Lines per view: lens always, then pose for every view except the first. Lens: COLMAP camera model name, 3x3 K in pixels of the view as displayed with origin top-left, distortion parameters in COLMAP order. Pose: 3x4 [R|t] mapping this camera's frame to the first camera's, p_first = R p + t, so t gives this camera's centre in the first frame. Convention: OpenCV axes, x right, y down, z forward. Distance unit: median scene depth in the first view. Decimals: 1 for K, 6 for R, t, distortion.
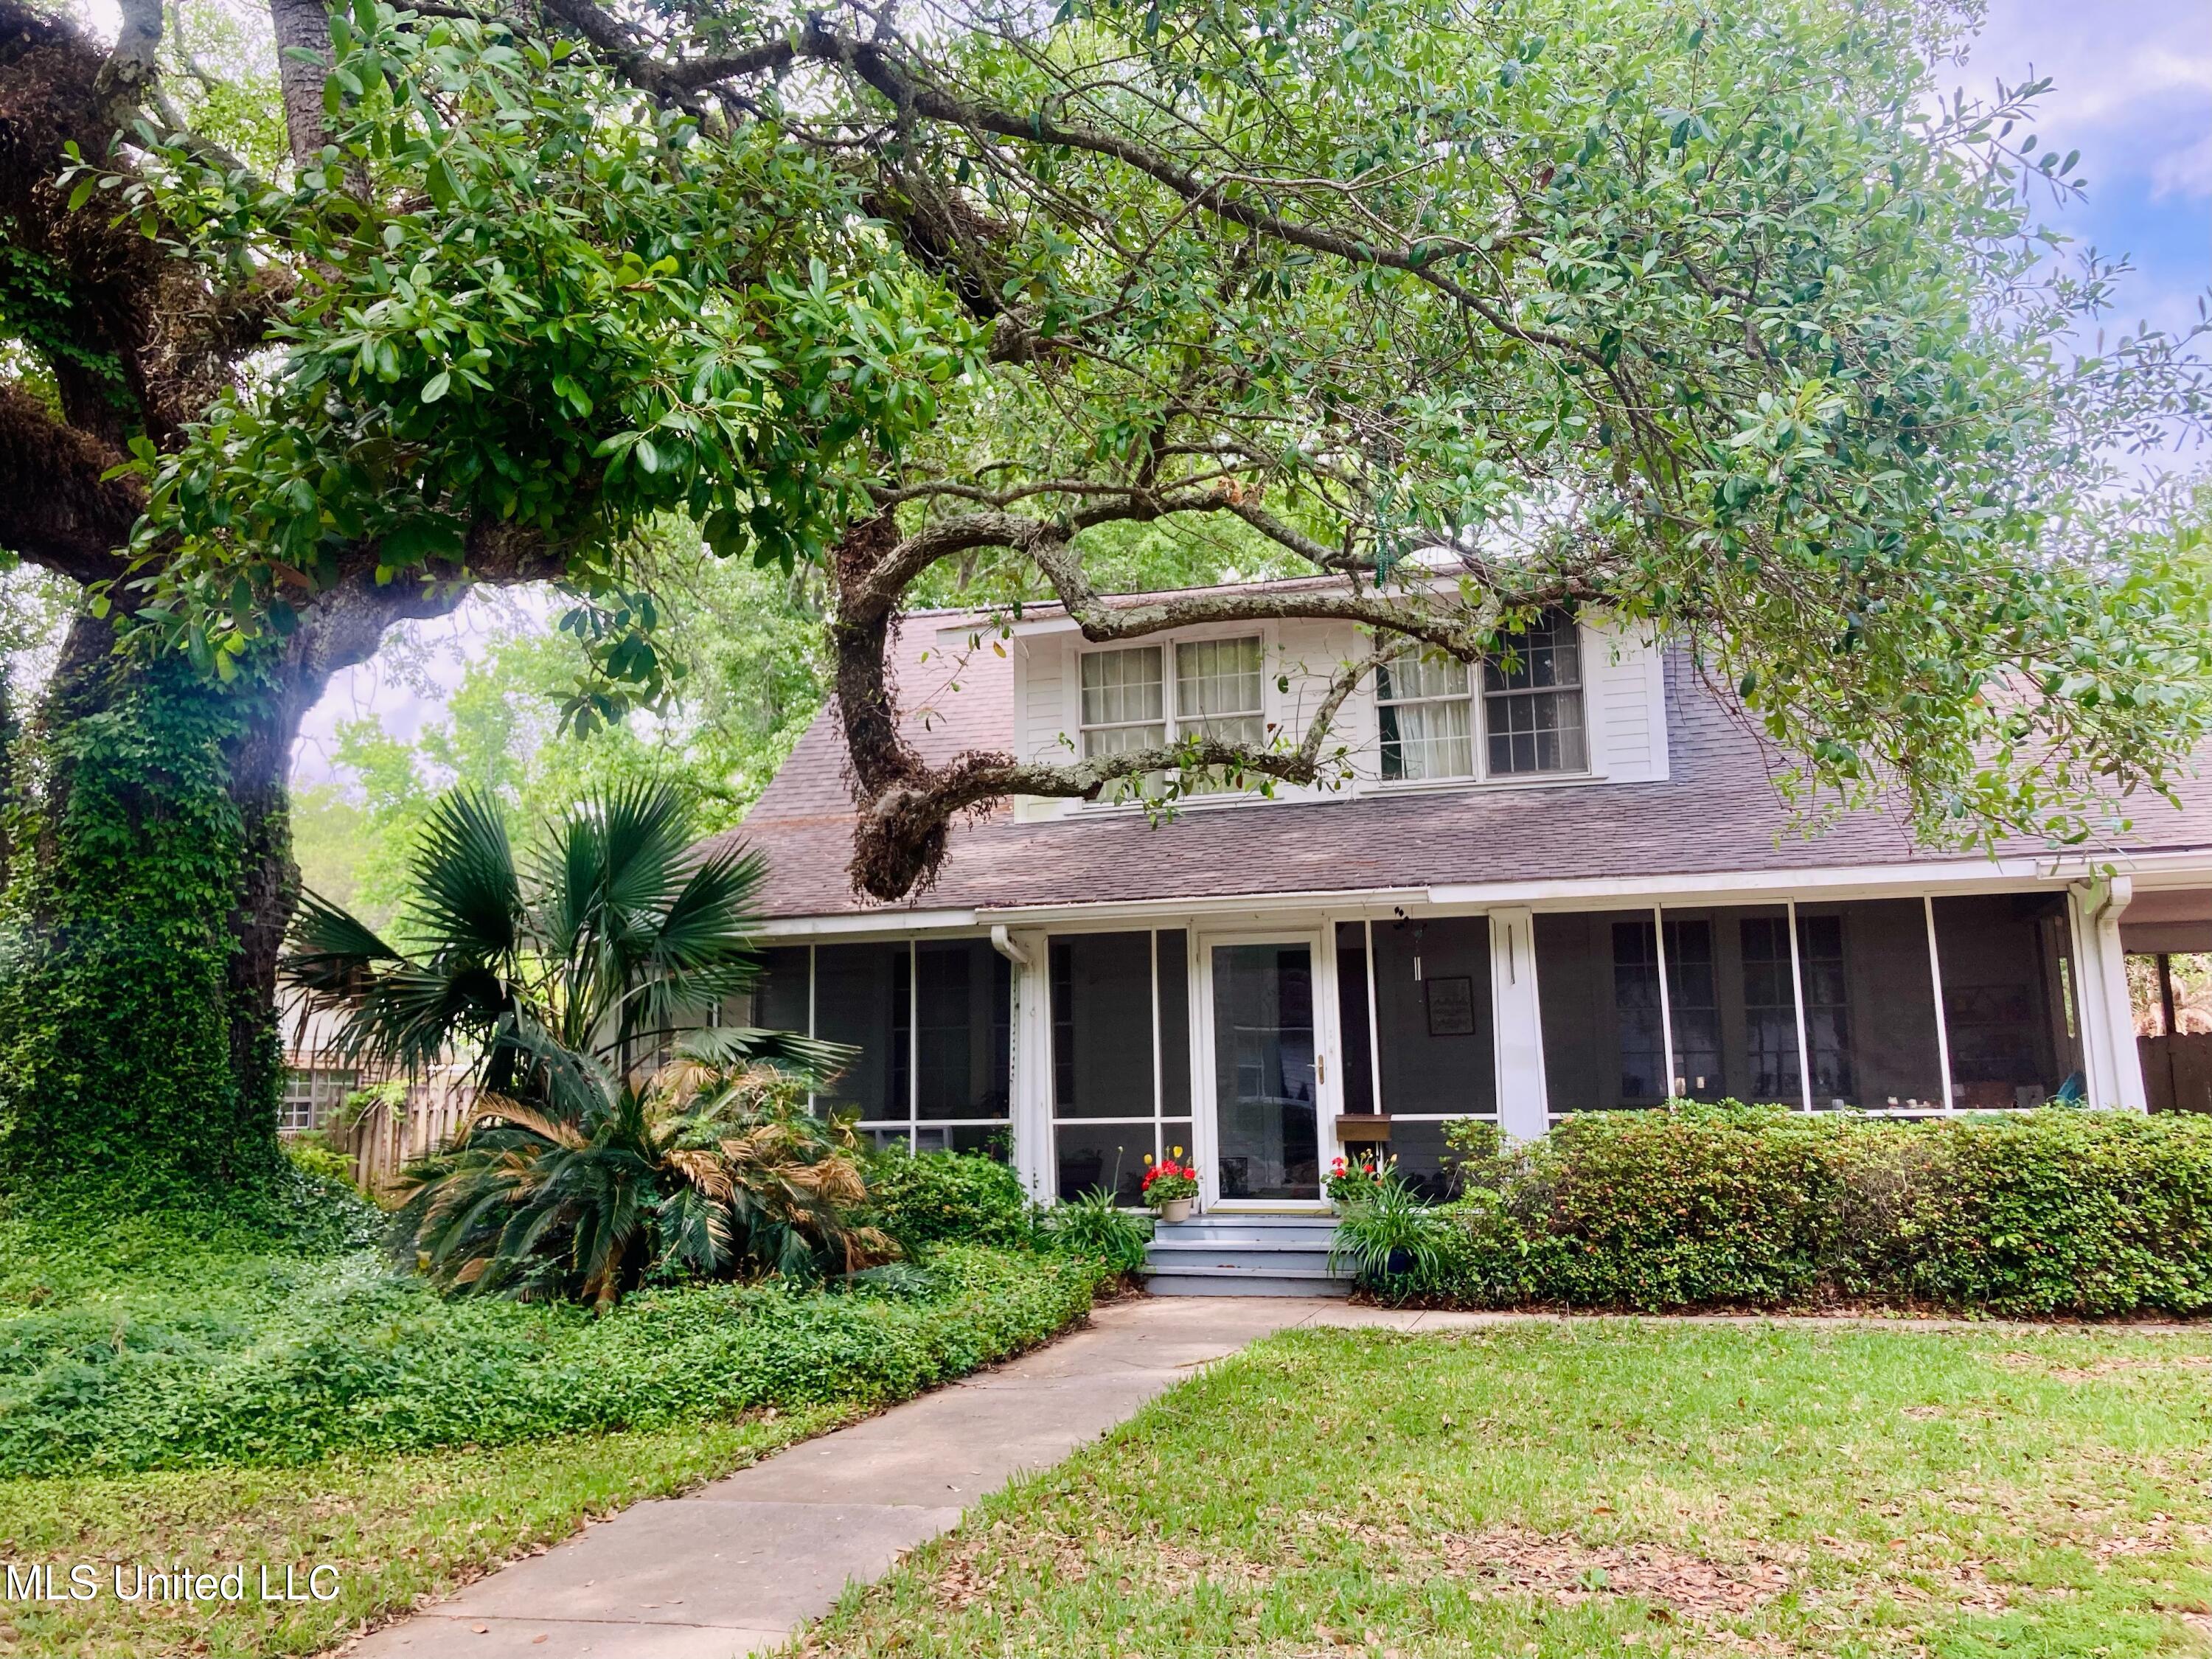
lens RADIAL K [[1798.0, 0, 1107.4], [0, 1798.0, 821.9], [0, 0, 1]] dist [-0.000200, -0.009412]
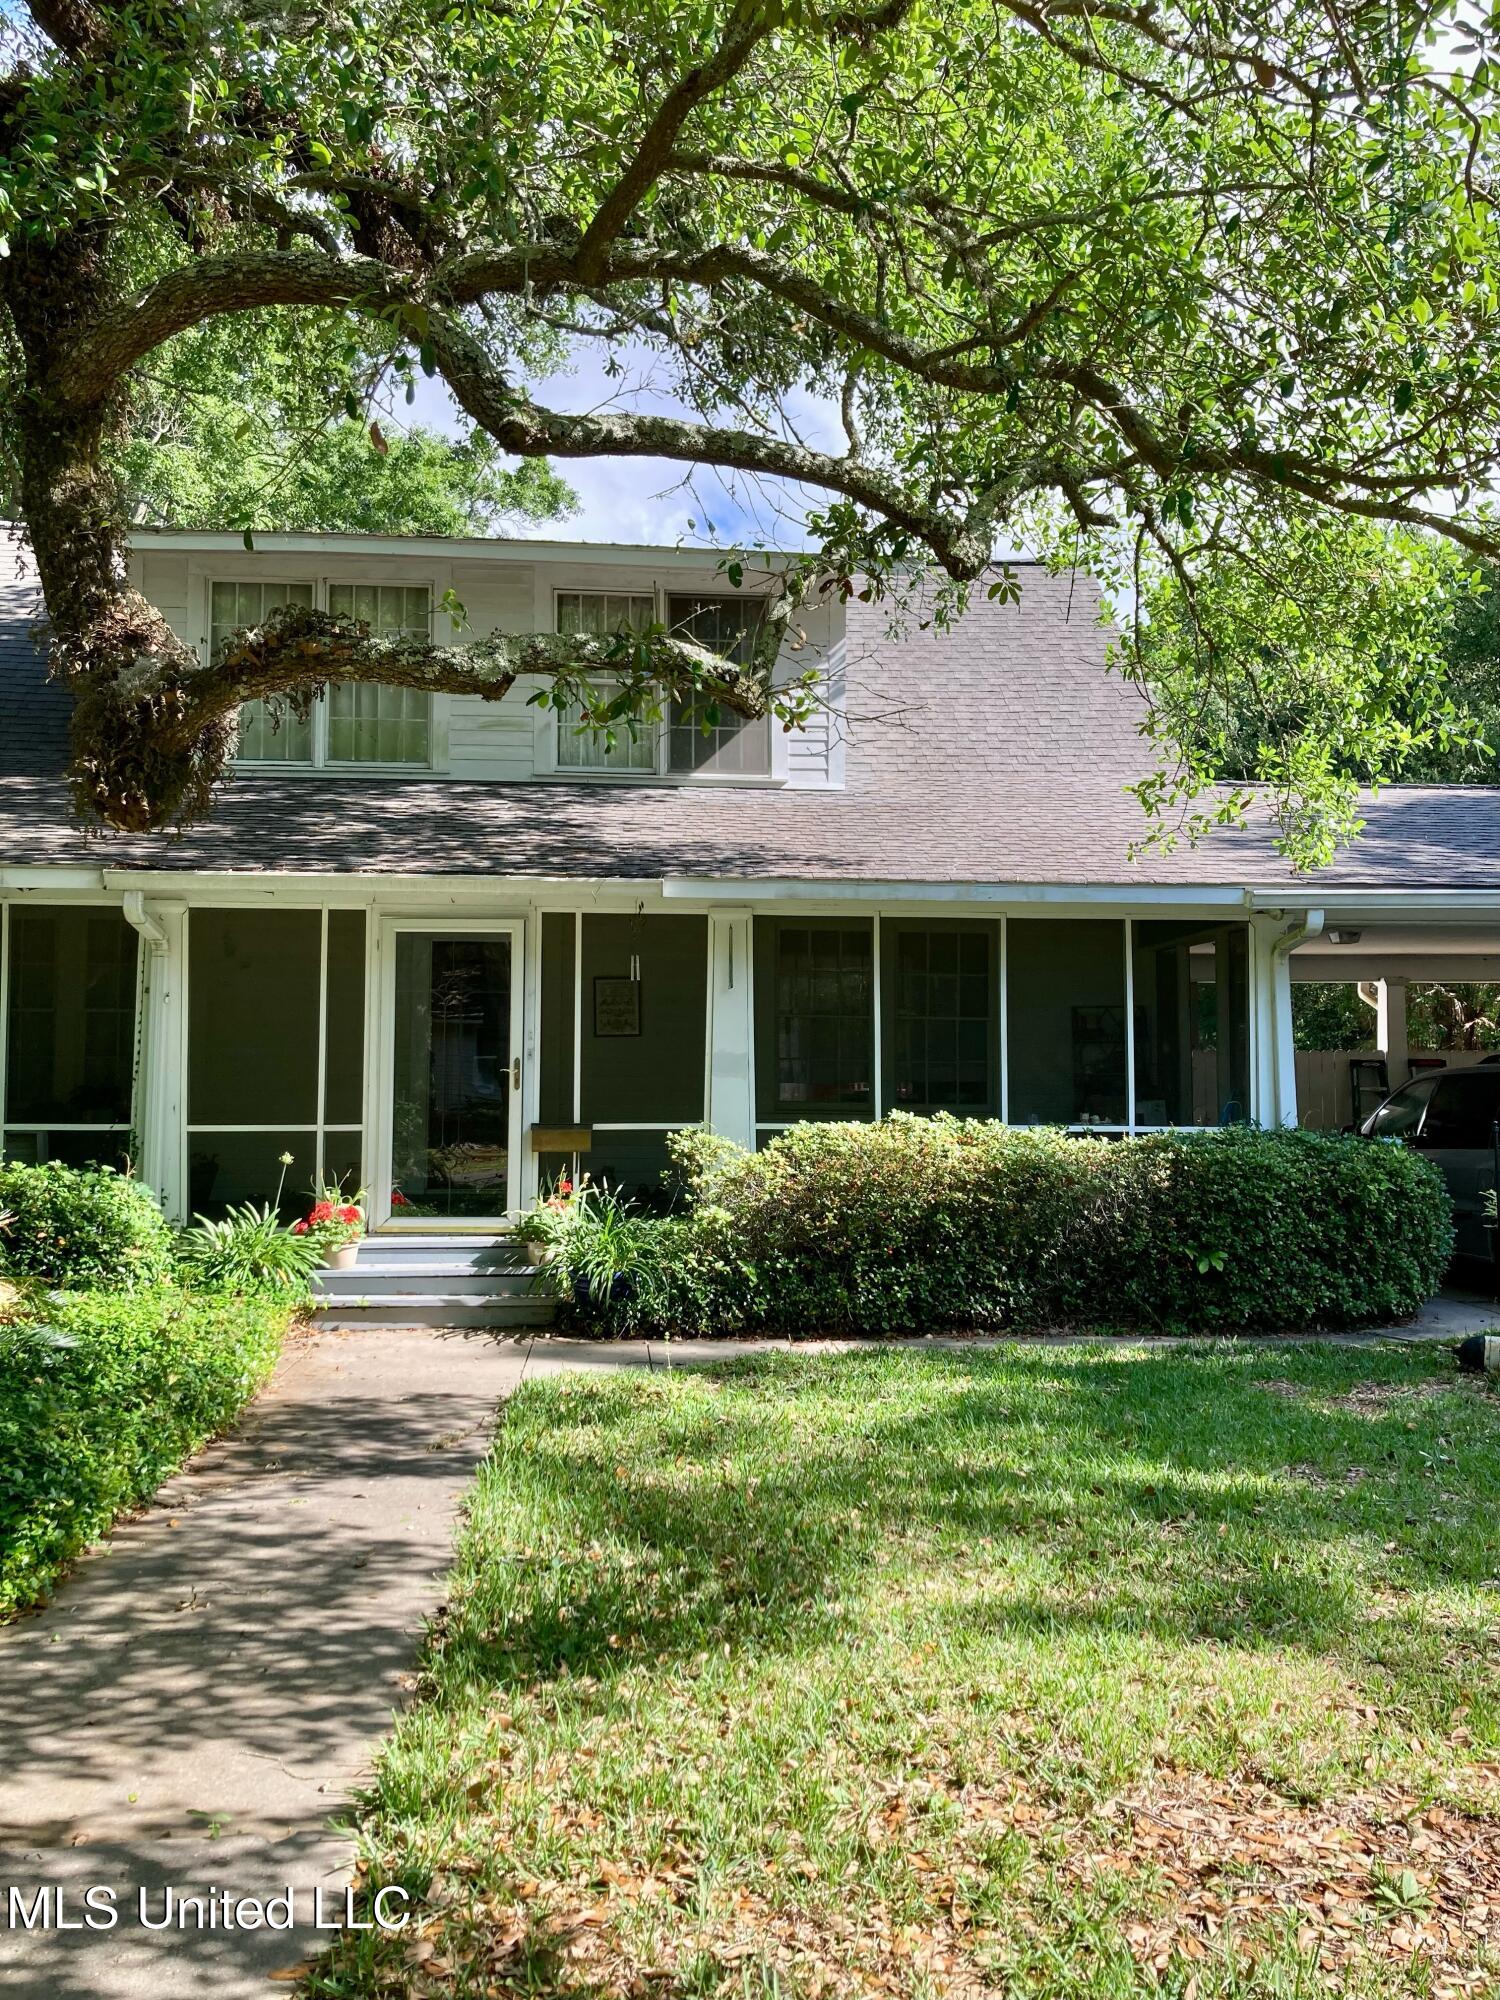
lens RADIAL K [[1625.7, 0, 748.8], [0, 1625.7, 1008.6], [0, 0, 1]] dist [-0.000200, -0.009412]
pose [[0.930201, 0.036182, 0.365262, -0.072798], [-0.071866, 0.993822, 0.084574, 0.027771], [-0.359945, -0.104921, 0.927055, 0.209968]]
